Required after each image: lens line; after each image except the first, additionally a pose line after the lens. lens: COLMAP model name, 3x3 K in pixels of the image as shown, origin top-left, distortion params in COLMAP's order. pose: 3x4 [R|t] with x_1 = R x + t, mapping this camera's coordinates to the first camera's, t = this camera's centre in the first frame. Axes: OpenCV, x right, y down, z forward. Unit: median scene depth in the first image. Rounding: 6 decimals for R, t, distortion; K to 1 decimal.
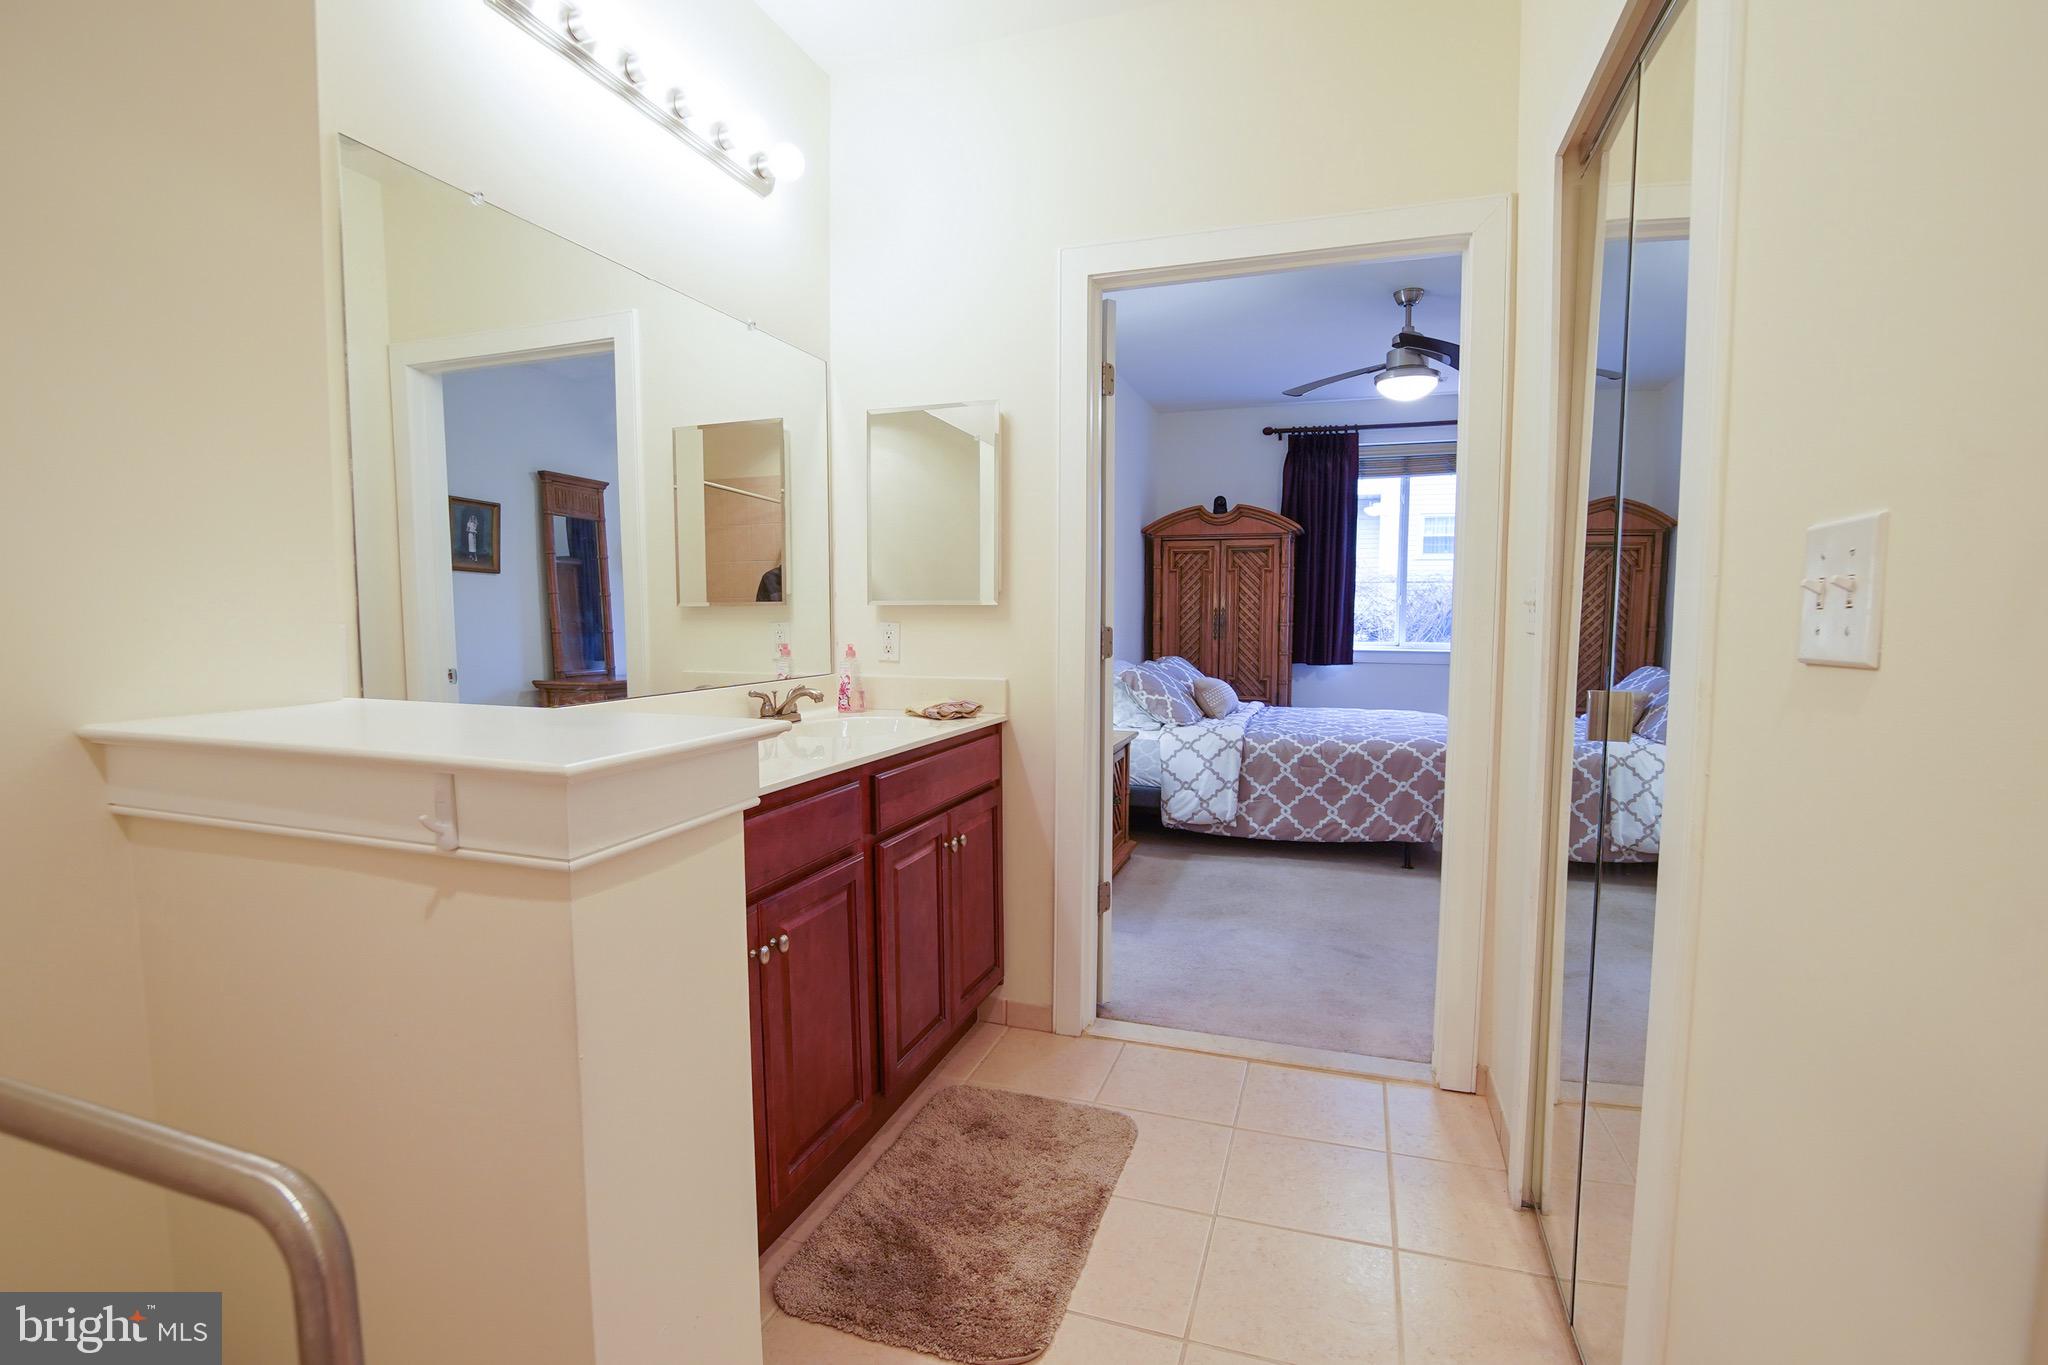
lens RADIAL K [[916.9, 0, 1004.7], [0, 916.9, 672.8], [0, 0, 1]] dist [-0.026570, -0.001527]
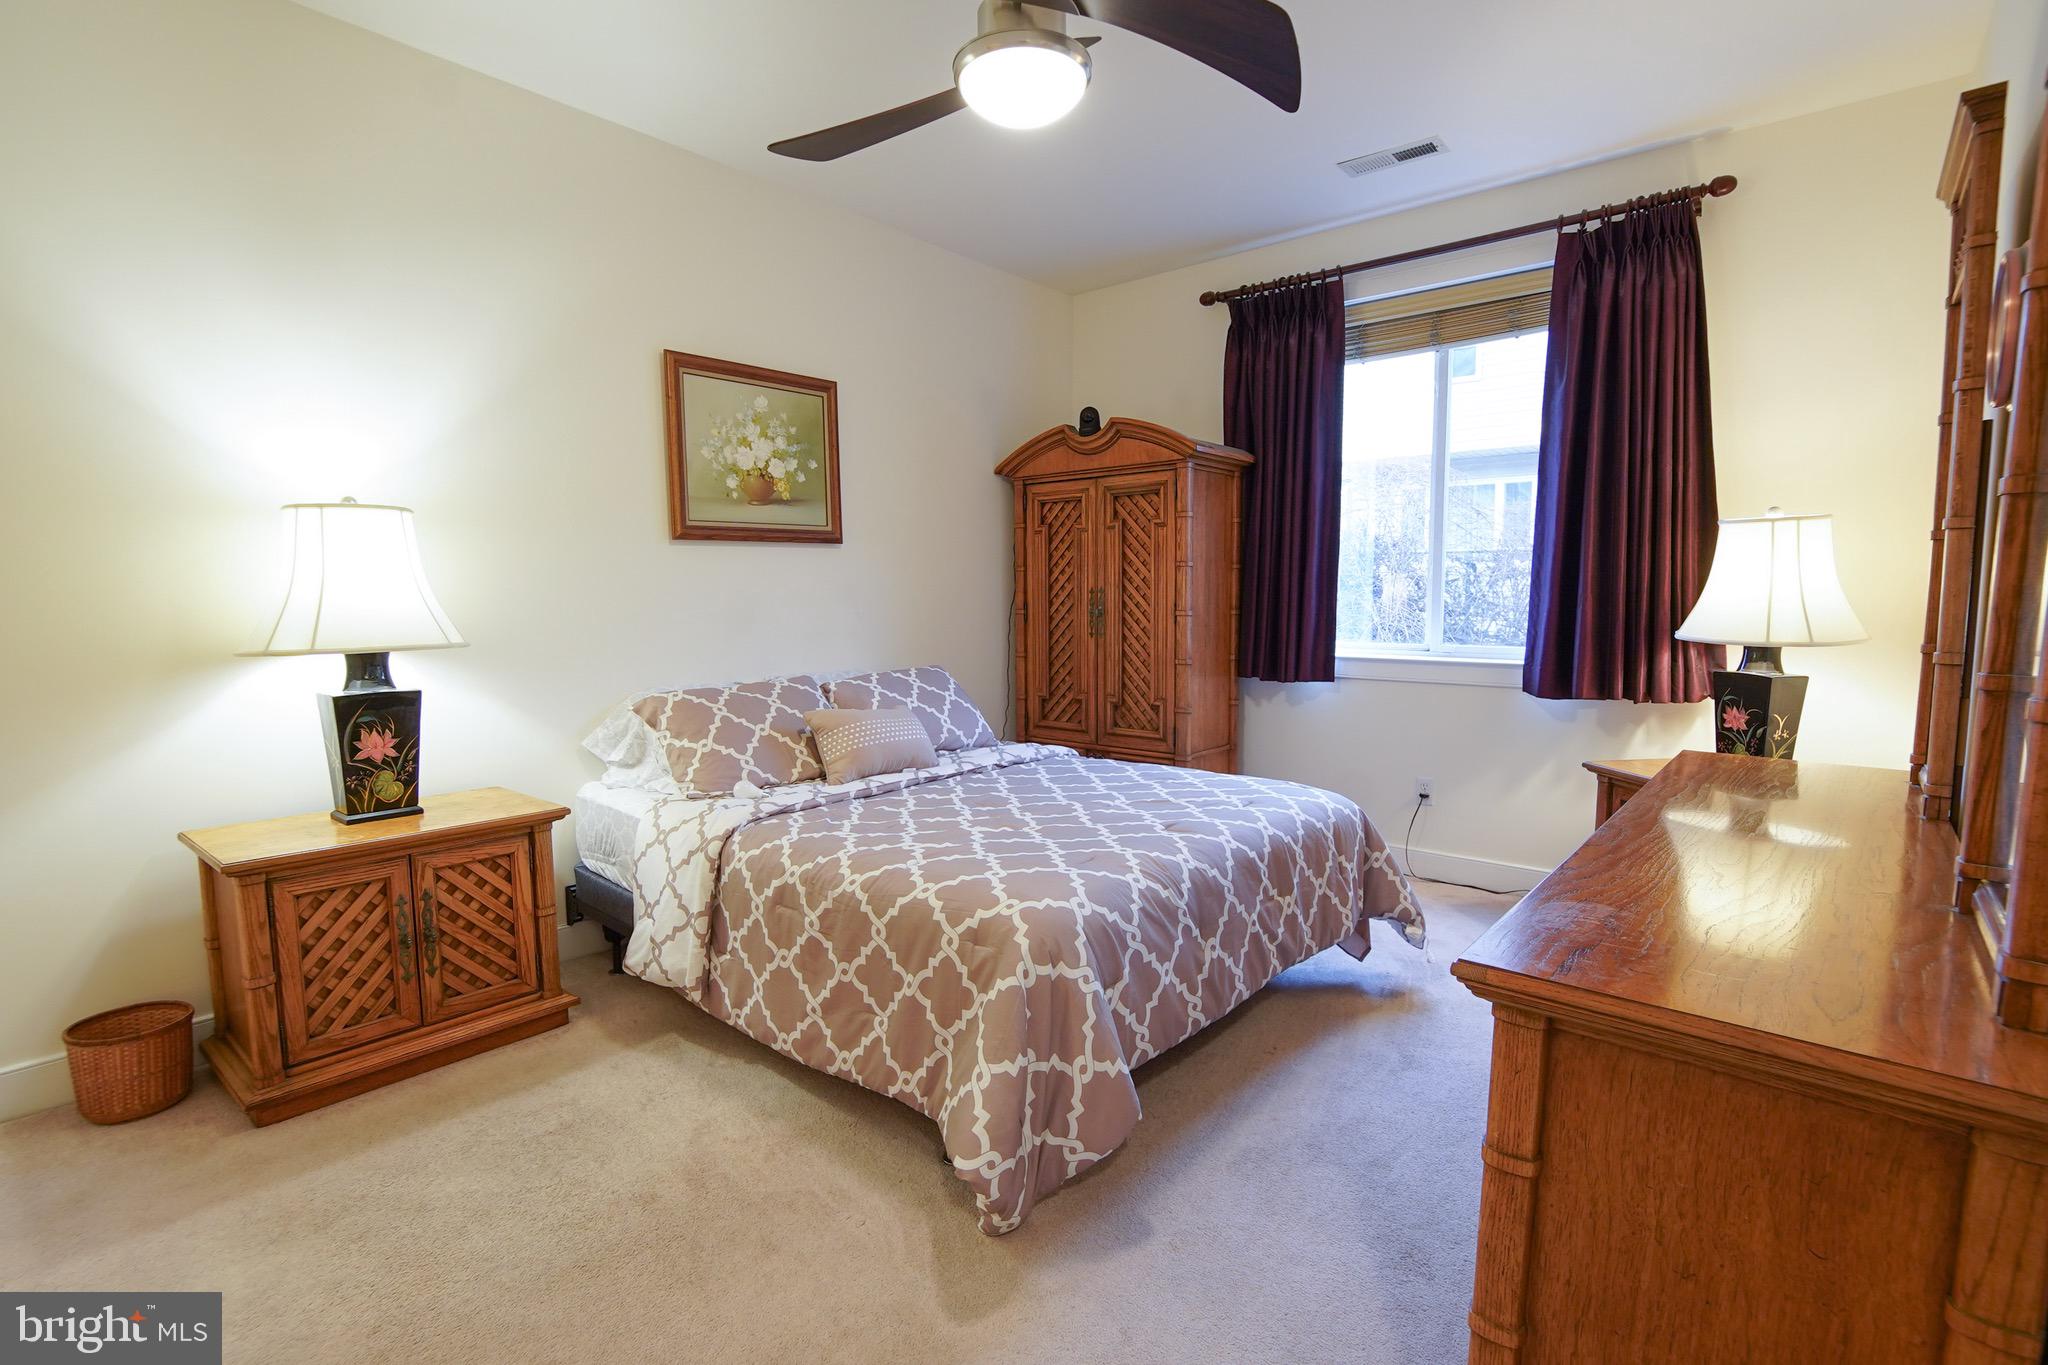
lens RADIAL K [[916.9, 0, 1045.3], [0, 916.9, 676.2], [0, 0, 1]] dist [-0.026570, -0.001527]
pose [[0.937343, 0.024265, -0.347563, 0.427408], [-0.016901, 0.999564, 0.024205, -0.024422], [0.347998, -0.016814, 0.937344, 0.401090]]
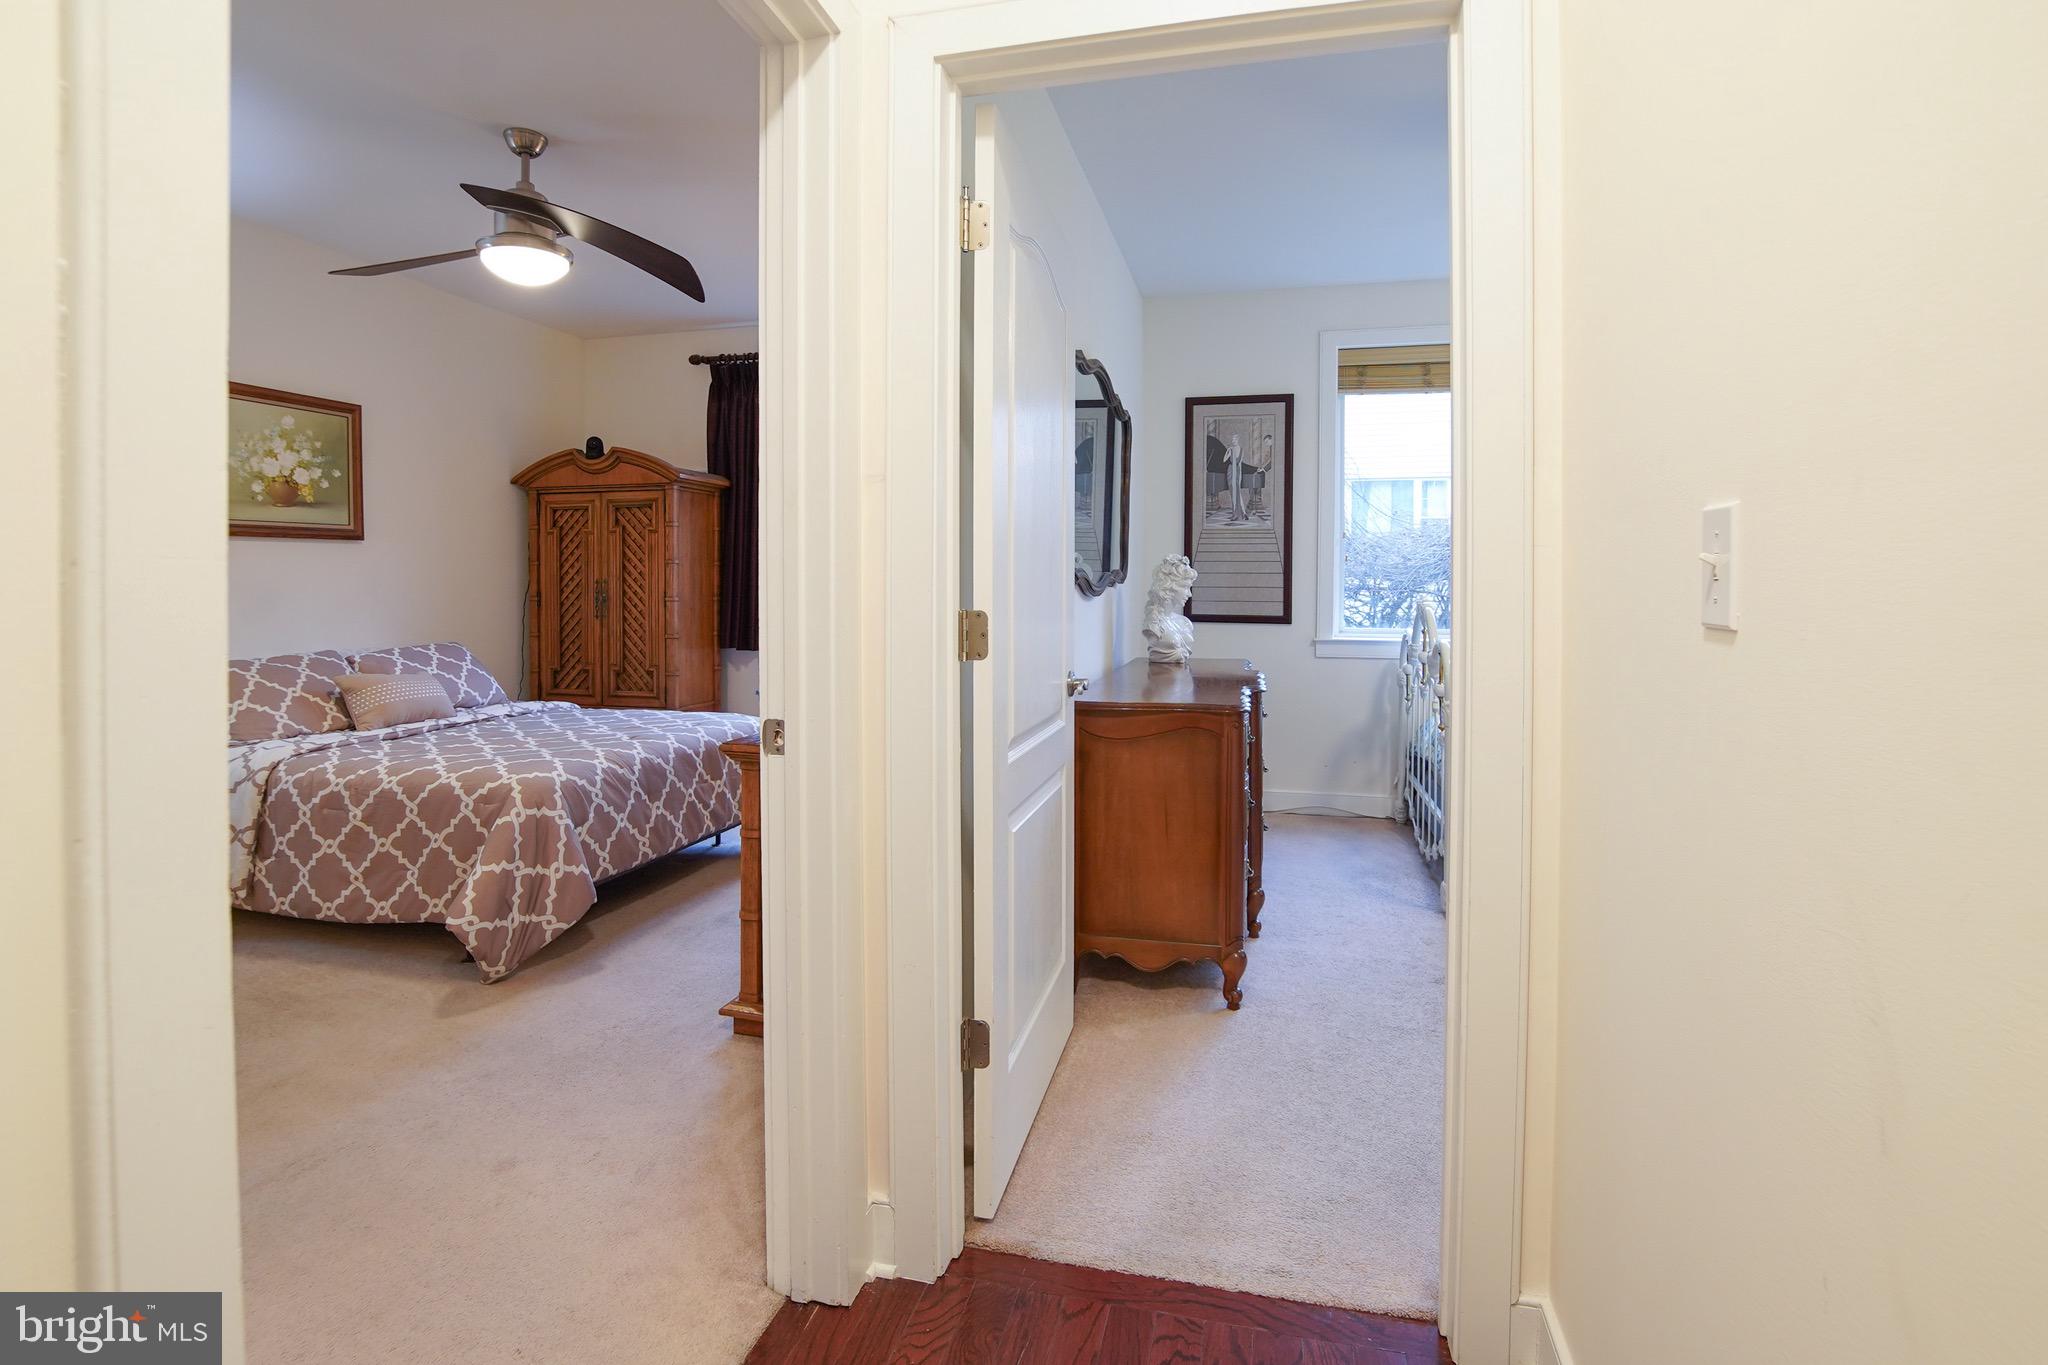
lens RADIAL K [[916.9, 0, 1017.7], [0, 916.9, 596.2], [0, 0, 1]] dist [-0.026570, -0.001527]
pose [[0.996176, -0.002841, 0.087322, 0.529258], [0.007744, 0.998408, -0.055867, -0.009166], [-0.087024, 0.056330, 0.994612, 0.192942]]
